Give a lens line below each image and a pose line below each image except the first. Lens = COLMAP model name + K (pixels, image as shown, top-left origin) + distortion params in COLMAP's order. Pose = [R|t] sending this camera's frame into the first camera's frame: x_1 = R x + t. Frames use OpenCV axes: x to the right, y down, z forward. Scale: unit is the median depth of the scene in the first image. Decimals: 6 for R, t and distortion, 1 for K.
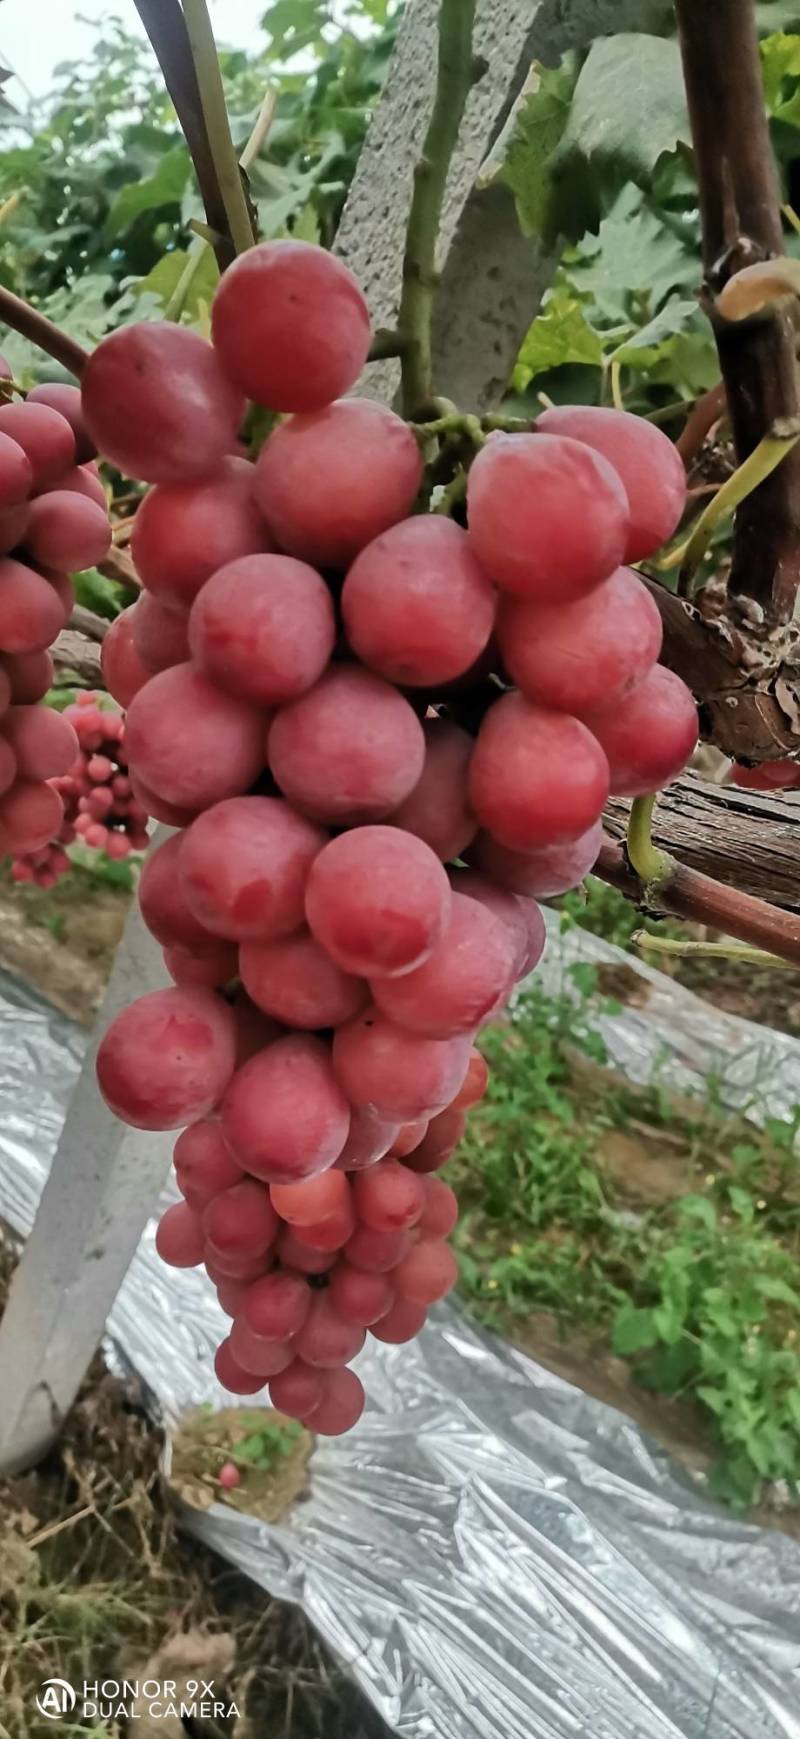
lens RADIAL K [[1262.9, 0, 400.0], [0, 1262.9, 869.5], [0, 0, 1]] dist [-0.005830, -0.000558]
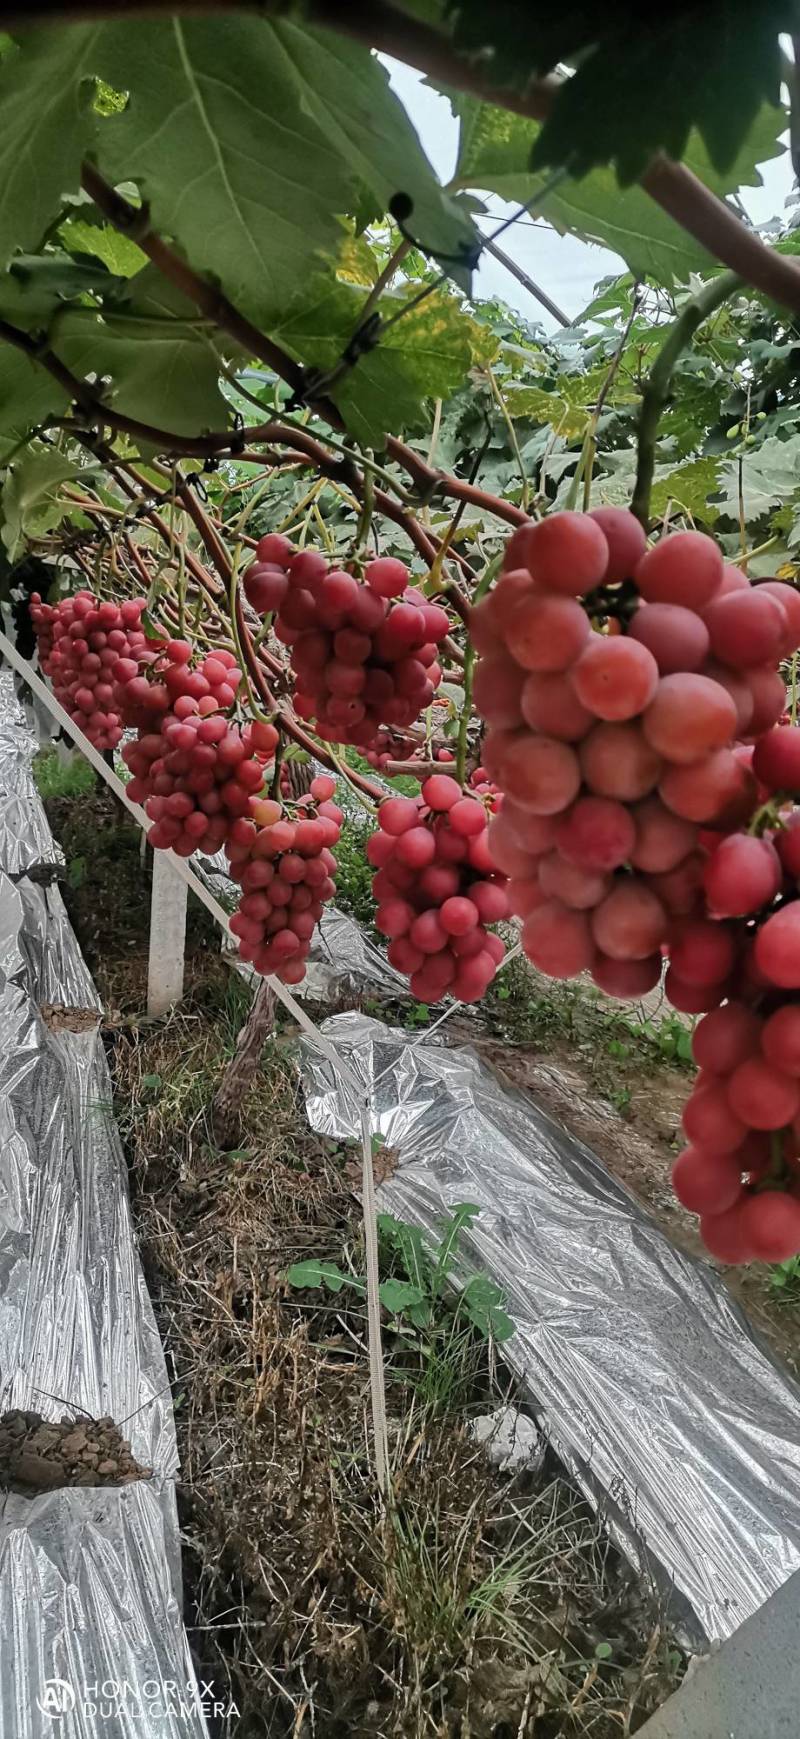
lens RADIAL K [[1262.9, 0, 400.0], [0, 1262.9, 869.5], [0, 0, 1]] dist [-0.005830, -0.000558]
pose [[0.914105, 0.083559, -0.396773, -0.166256], [-0.133149, 0.986131, -0.099079, -0.022203], [0.382992, 0.143399, 0.912554, 0.170654]]
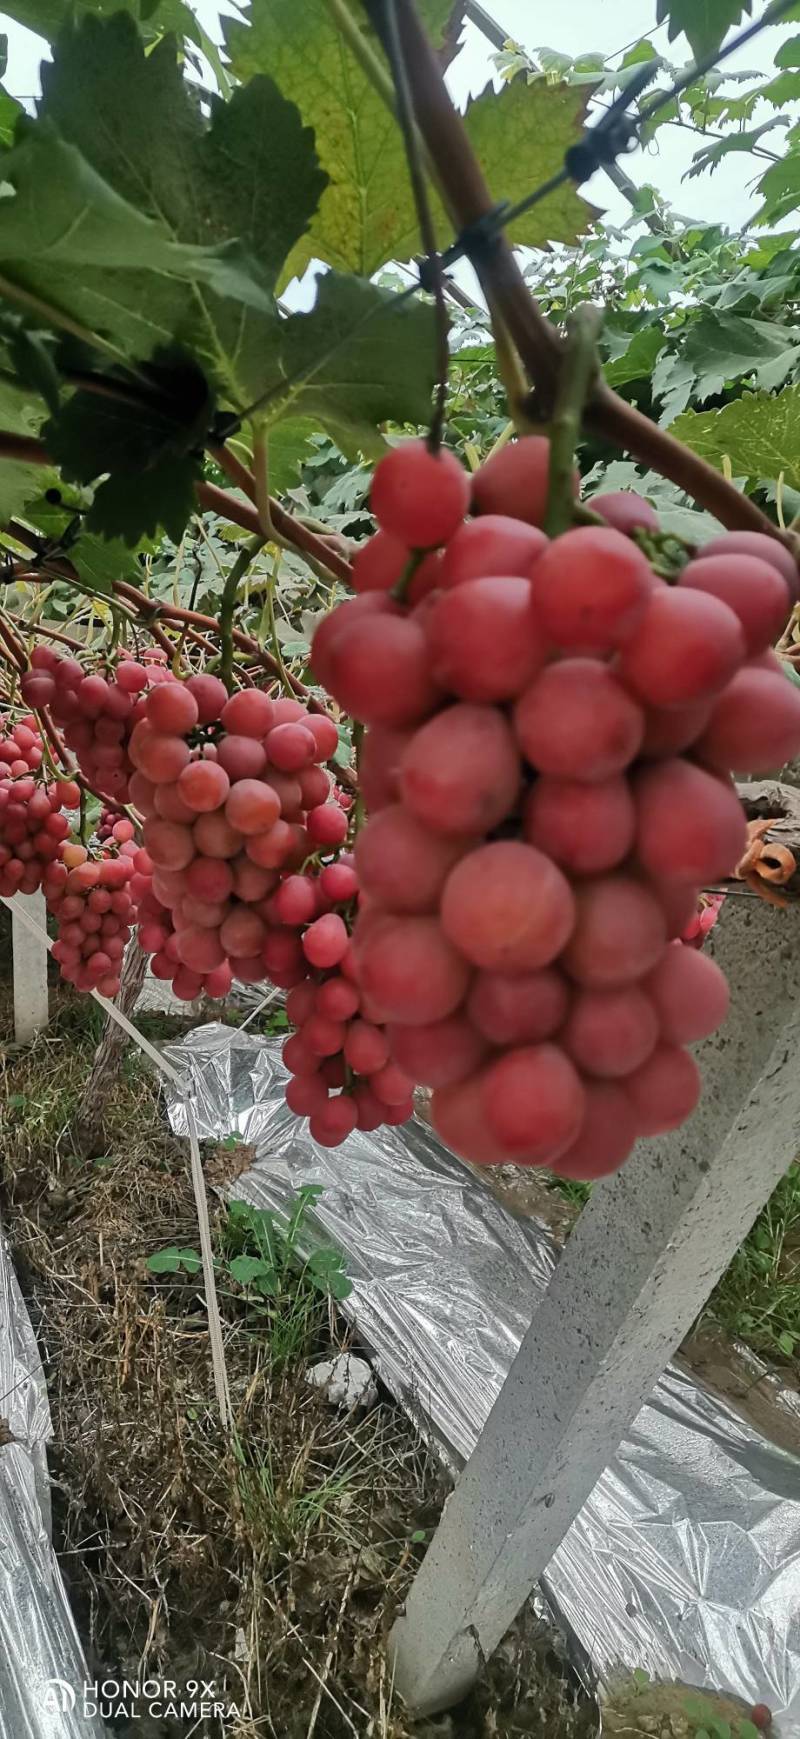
lens RADIAL K [[1245.8, 0, 400.0], [0, 1245.8, 869.5], [0, 0, 1]] dist [0.002566, -0.005341]
pose [[0.952139, 0.015894, -0.305250, -0.055571], [-0.053289, 0.991985, -0.114569, -0.020716], [0.300983, 0.125352, 0.945355, 0.061207]]
